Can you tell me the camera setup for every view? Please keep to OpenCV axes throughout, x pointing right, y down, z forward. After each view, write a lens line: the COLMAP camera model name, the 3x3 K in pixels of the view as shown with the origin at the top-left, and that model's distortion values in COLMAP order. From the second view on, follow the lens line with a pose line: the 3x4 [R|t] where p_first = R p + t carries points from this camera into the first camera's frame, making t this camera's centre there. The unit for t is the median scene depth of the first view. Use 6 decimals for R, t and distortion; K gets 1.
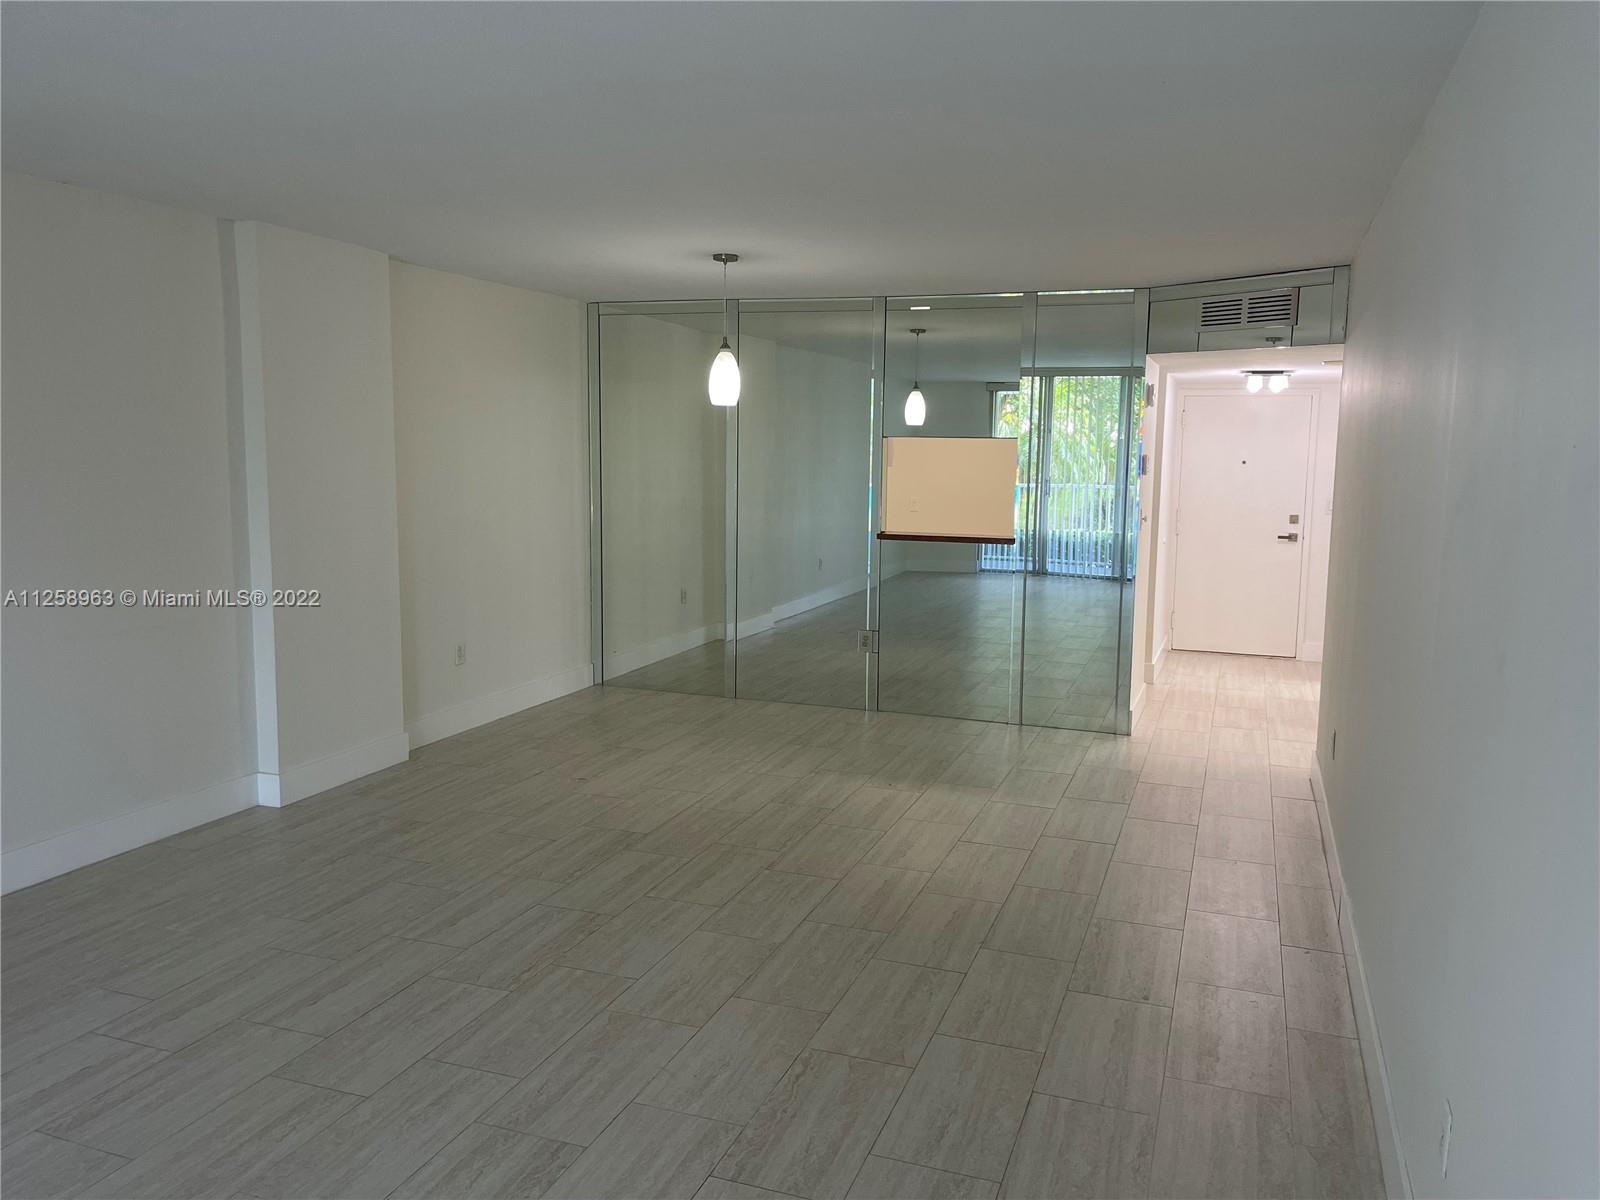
lens RADIAL K [[1199.8, 0, 806.1], [0, 1199.8, 591.8], [0, 0, 1]] dist [0.068035, -0.102790]
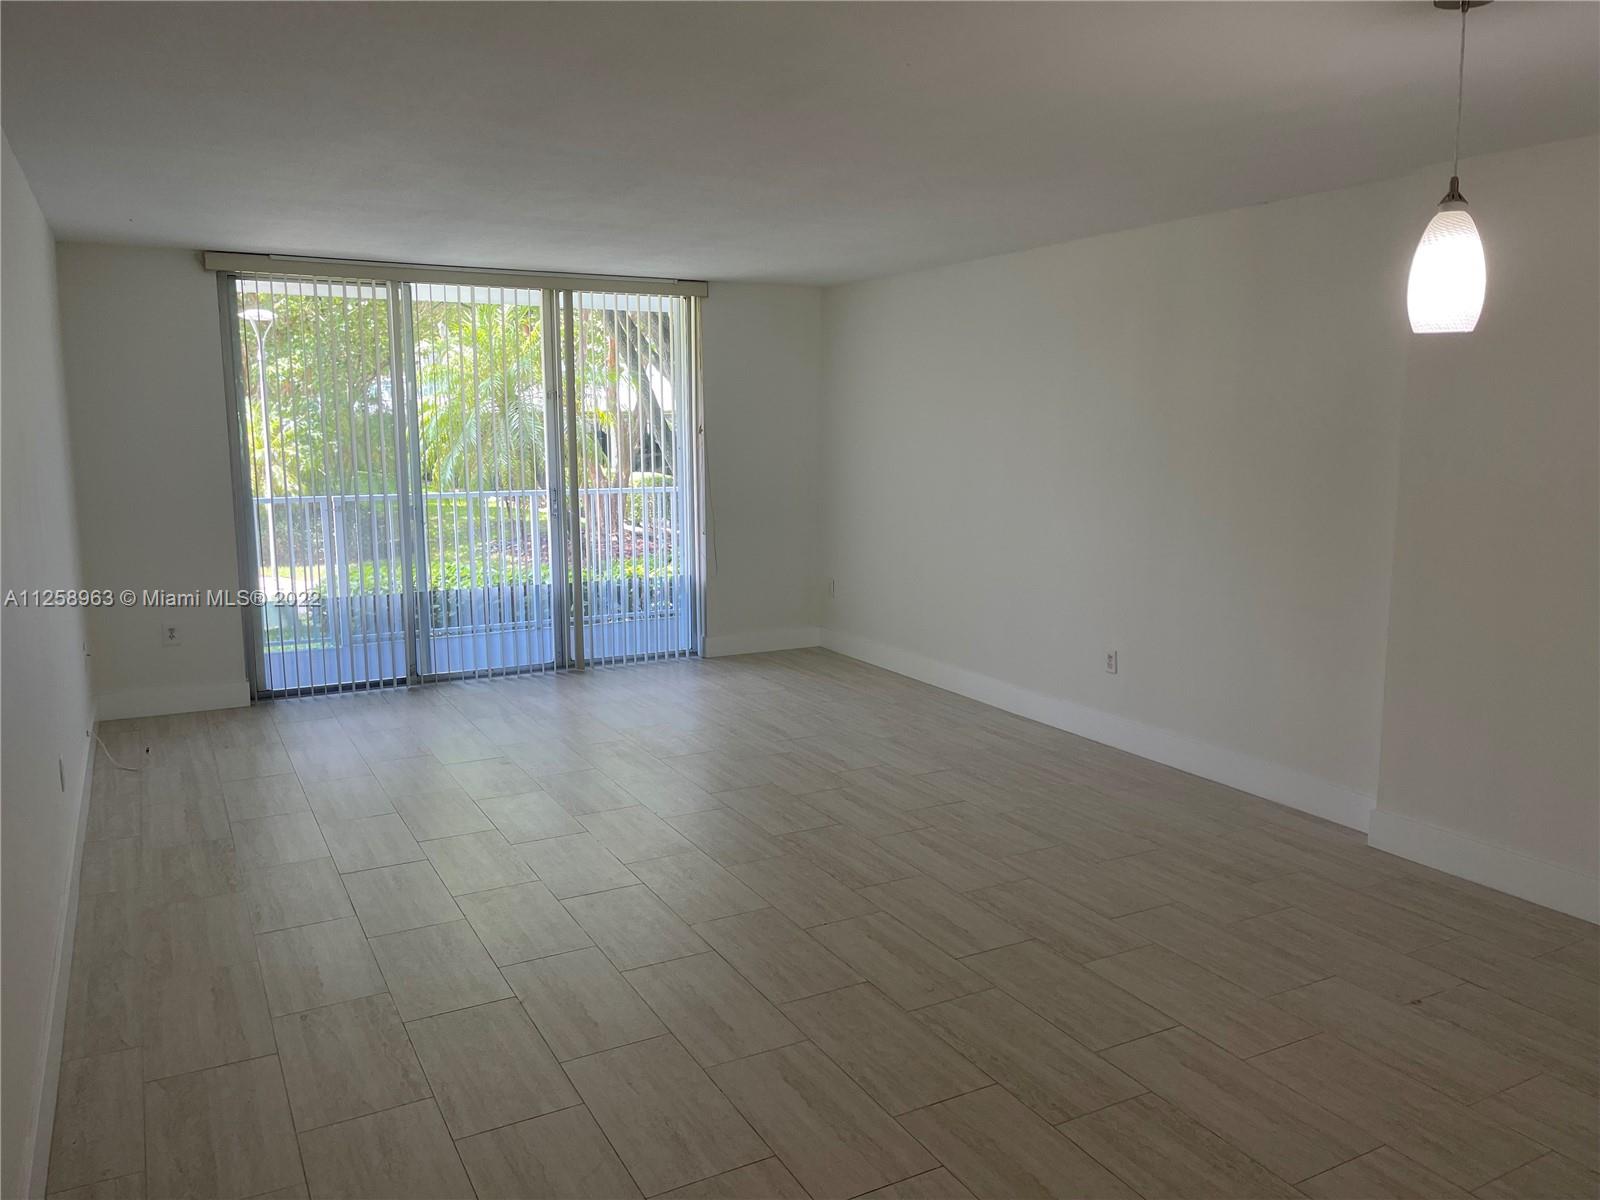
lens RADIAL K [[1198.6, 0, 850.4], [0, 1198.6, 600.5], [0, 0, 1]] dist [0.005930, 0.004524]
pose [[-0.643431, 0.094720, -0.759621, 0.568554], [-0.105735, 0.971807, 0.210740, -0.174486], [0.758166, 0.215916, -0.615276, 1.519207]]
